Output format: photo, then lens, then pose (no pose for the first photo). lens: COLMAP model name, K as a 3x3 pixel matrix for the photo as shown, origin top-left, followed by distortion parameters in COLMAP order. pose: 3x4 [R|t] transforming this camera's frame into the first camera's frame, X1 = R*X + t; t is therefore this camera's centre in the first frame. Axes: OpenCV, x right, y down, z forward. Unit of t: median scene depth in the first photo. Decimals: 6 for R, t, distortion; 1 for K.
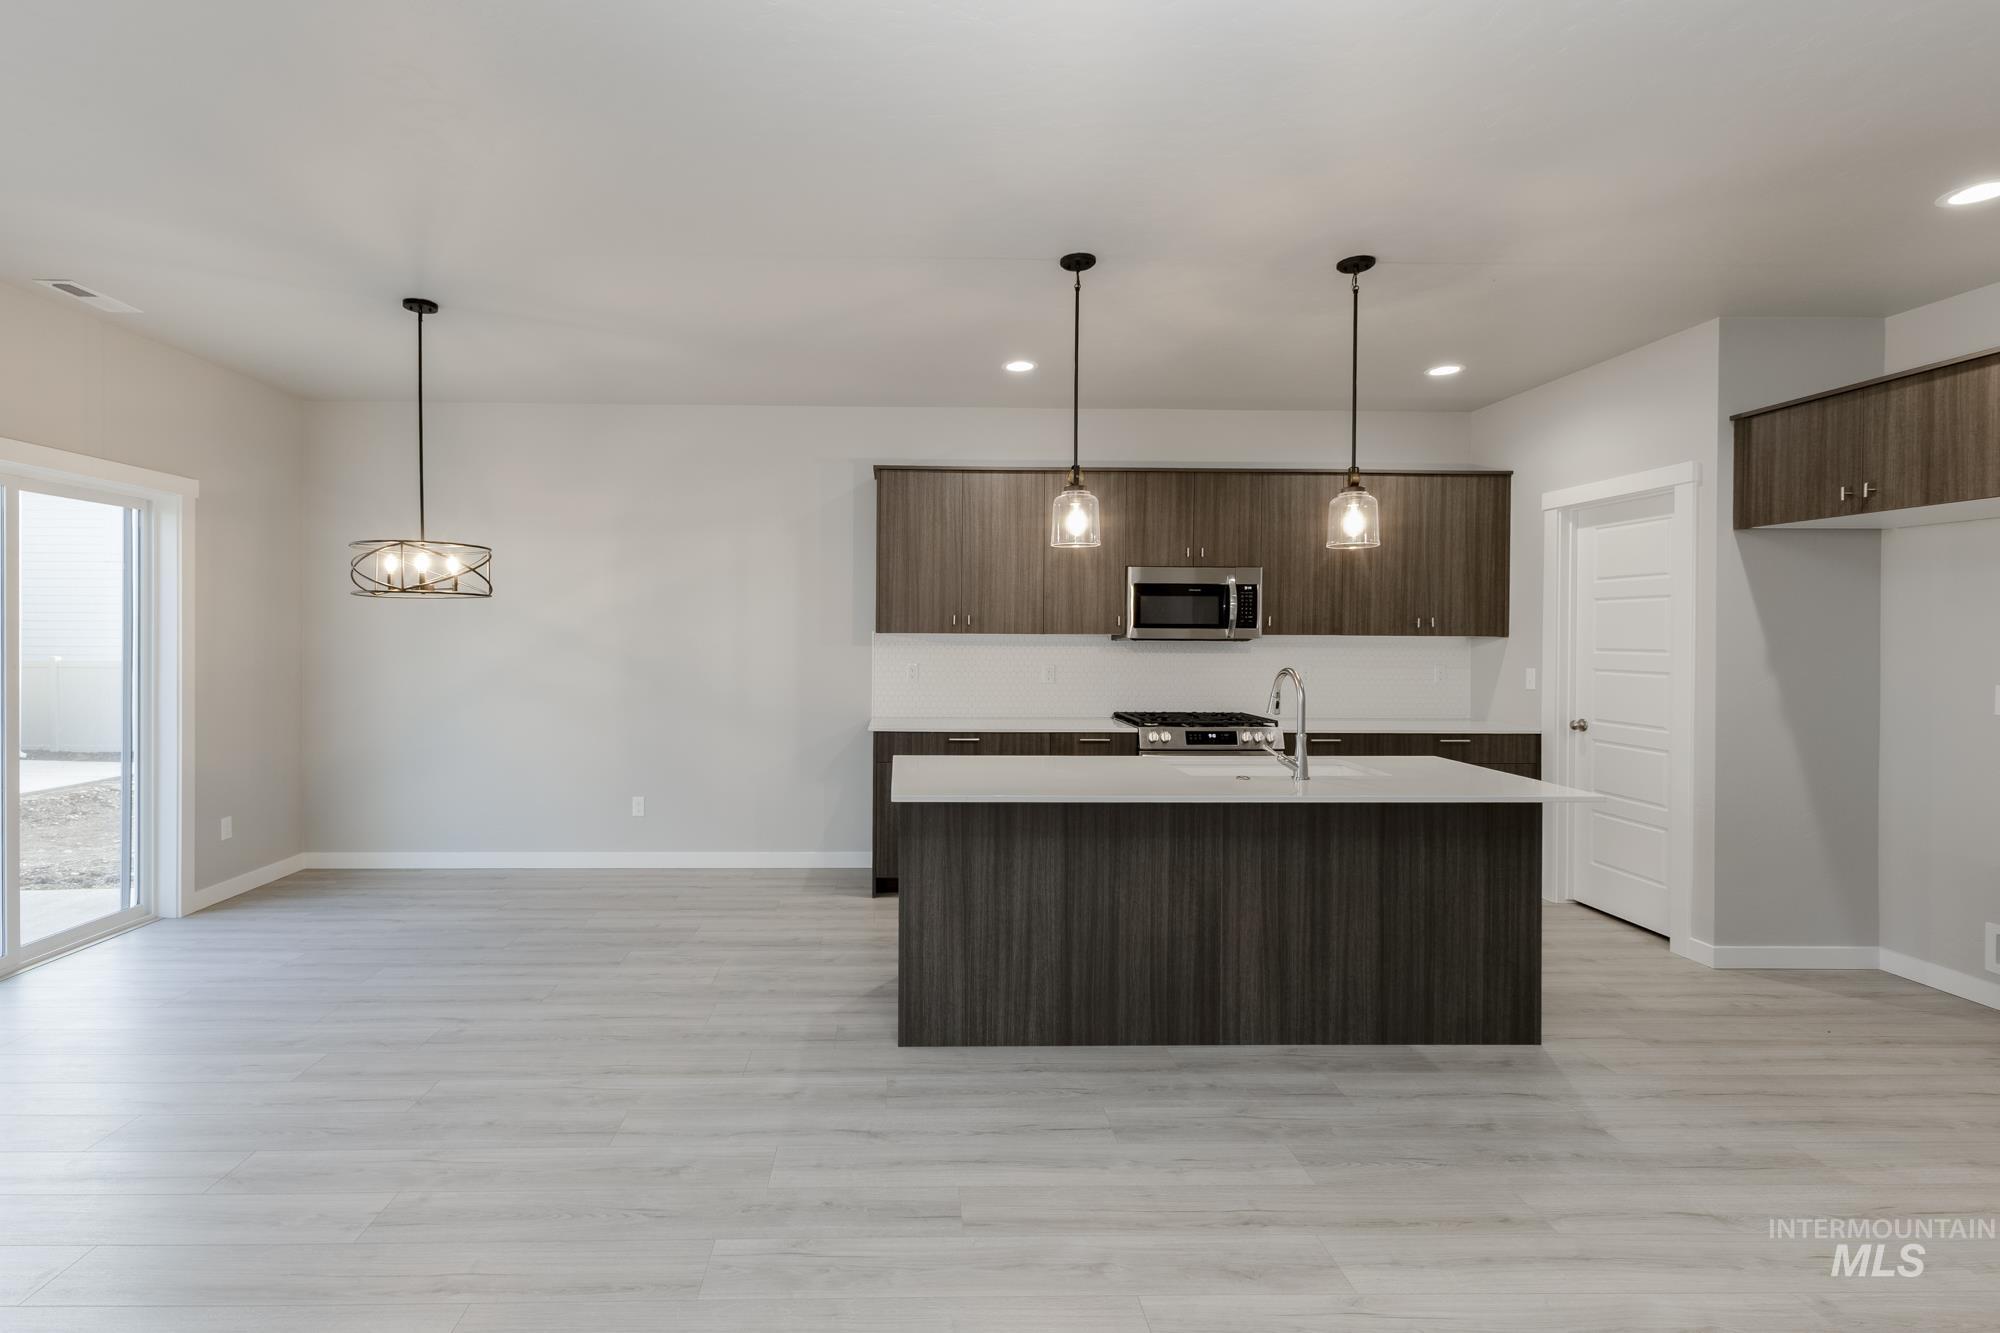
lens RADIAL K [[972.9, 0, 989.5], [0, 972.9, 641.2], [0, 0, 1]] dist [0.005158, 0.000228]
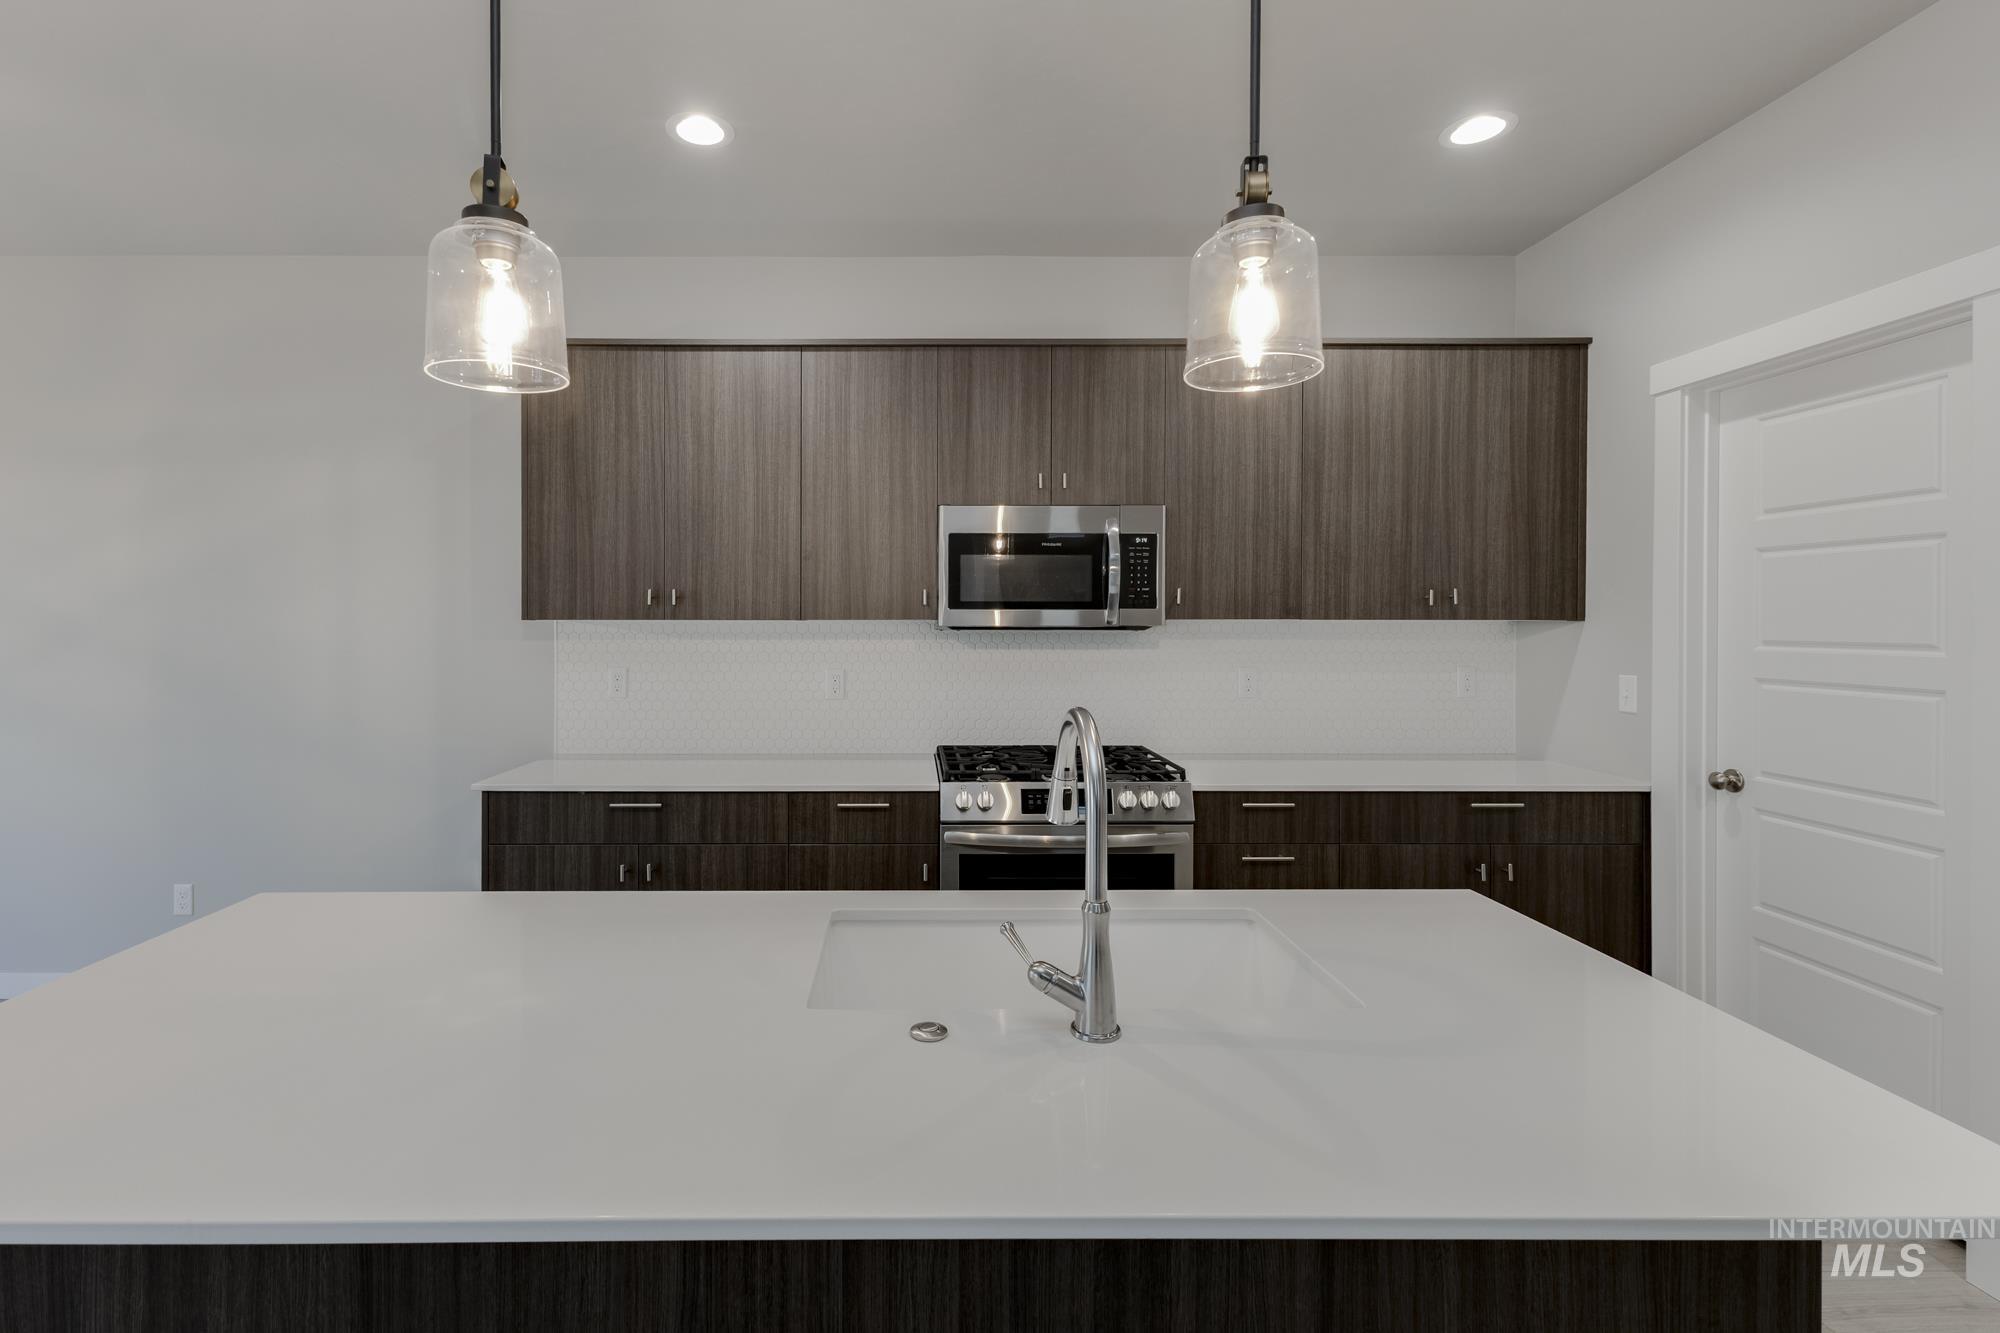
lens RADIAL K [[979.8, 0, 988.0], [0, 979.8, 630.3], [0, 0, 1]] dist [0.002961, 0.000393]
pose [[0.999964, -0.005531, -0.006507, 0.177238], [0.005548, 0.999981, 0.002505, -0.002032], [0.006493, -0.002541, 0.999976, 0.407121]]
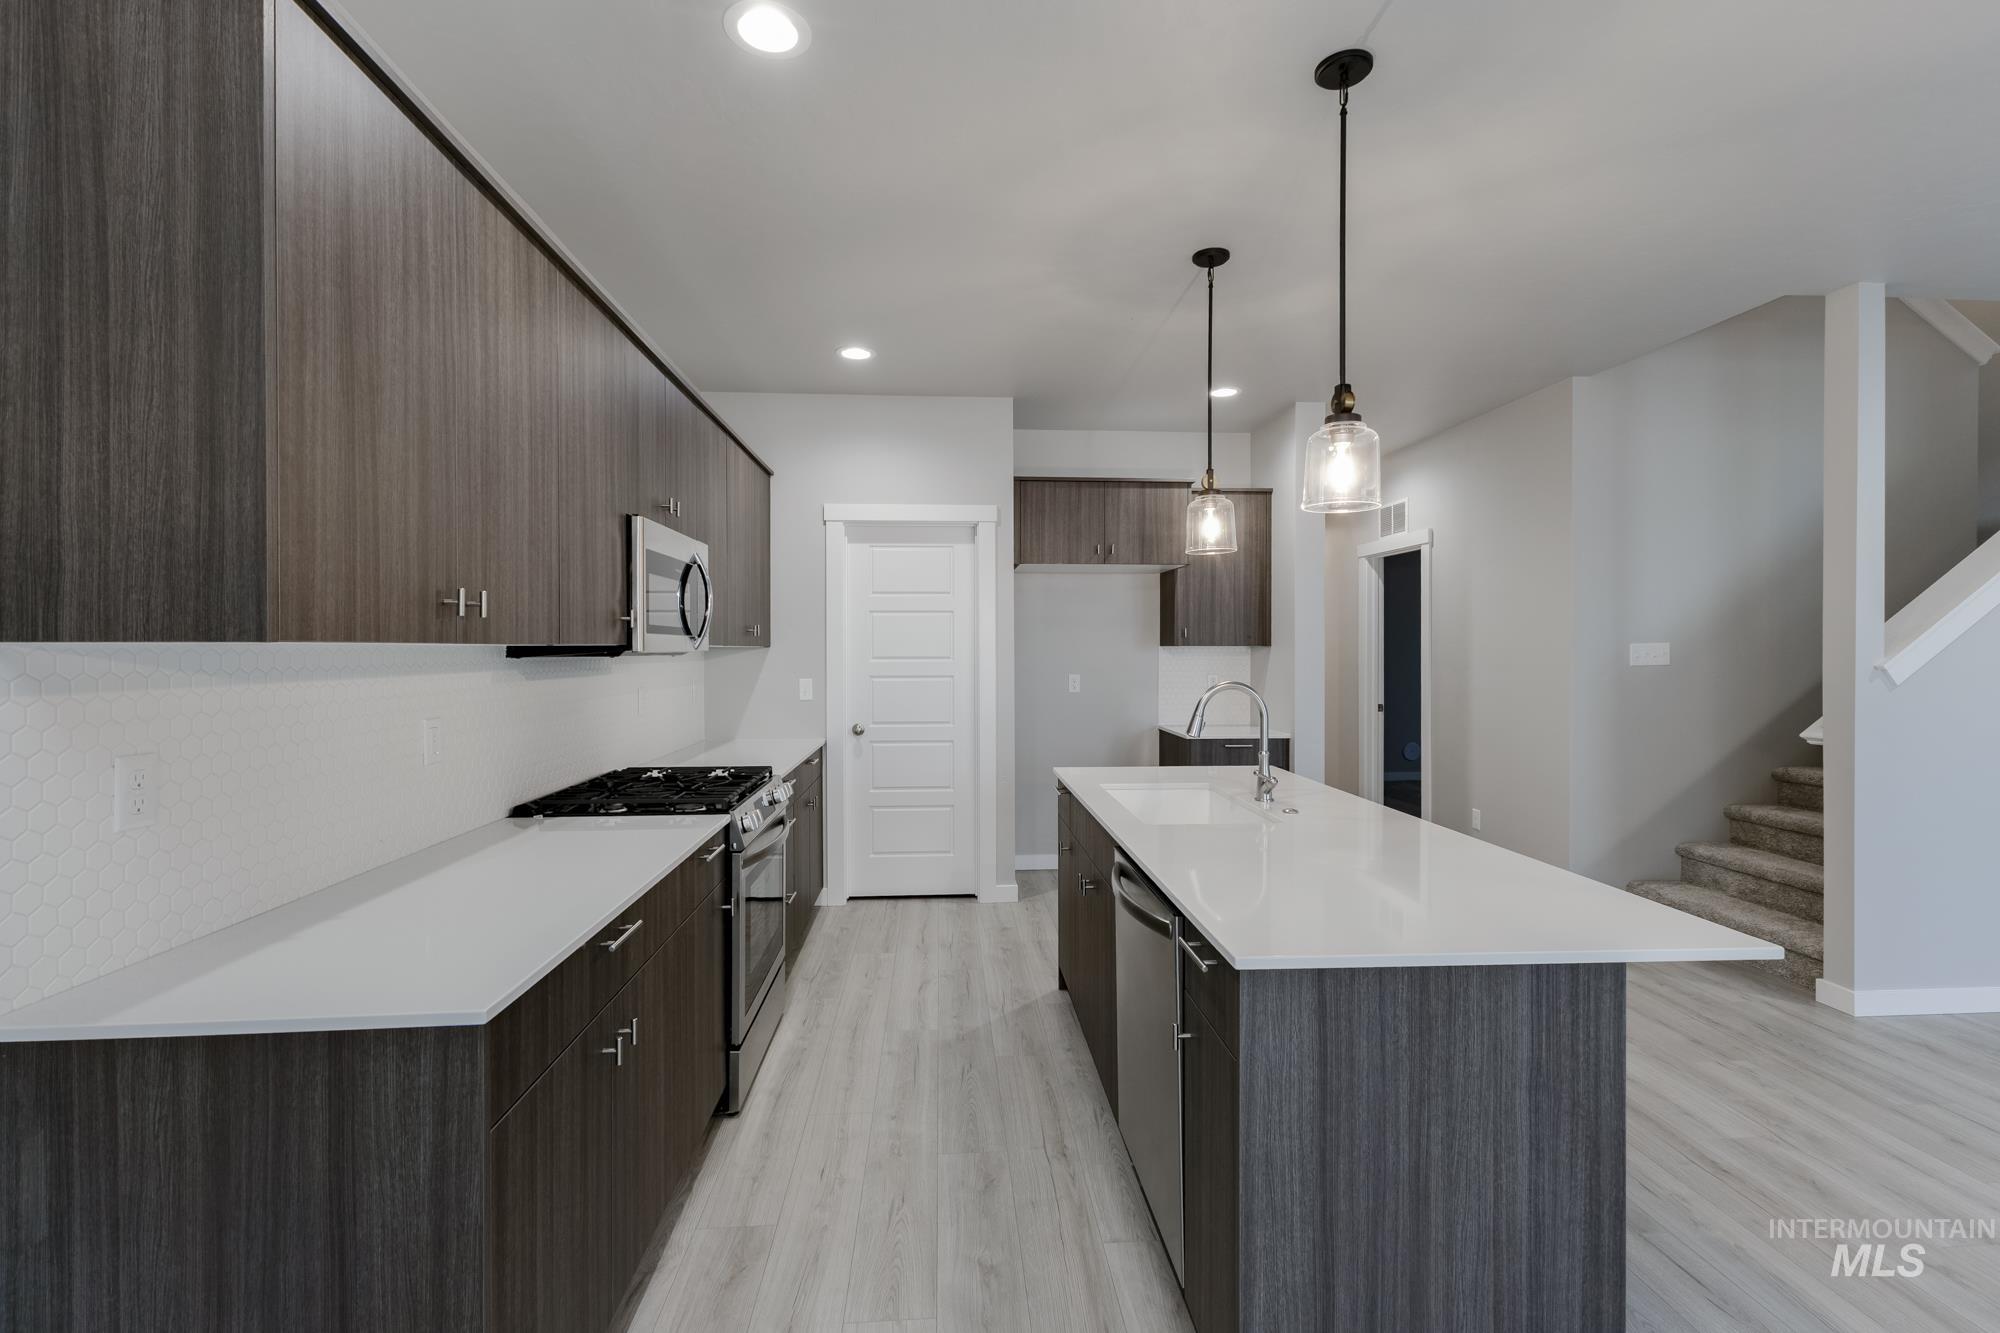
lens RADIAL K [[926.5, 0, 940.2], [0, 926.5, 646.8], [0, 0, 1]] dist [0.023372, -0.000009]
pose [[-0.030561, -0.005556, 0.999517, -0.361320], [0.005076, 0.999971, 0.005714, -0.008292], [-0.999520, 0.005248, -0.030532, 0.859176]]
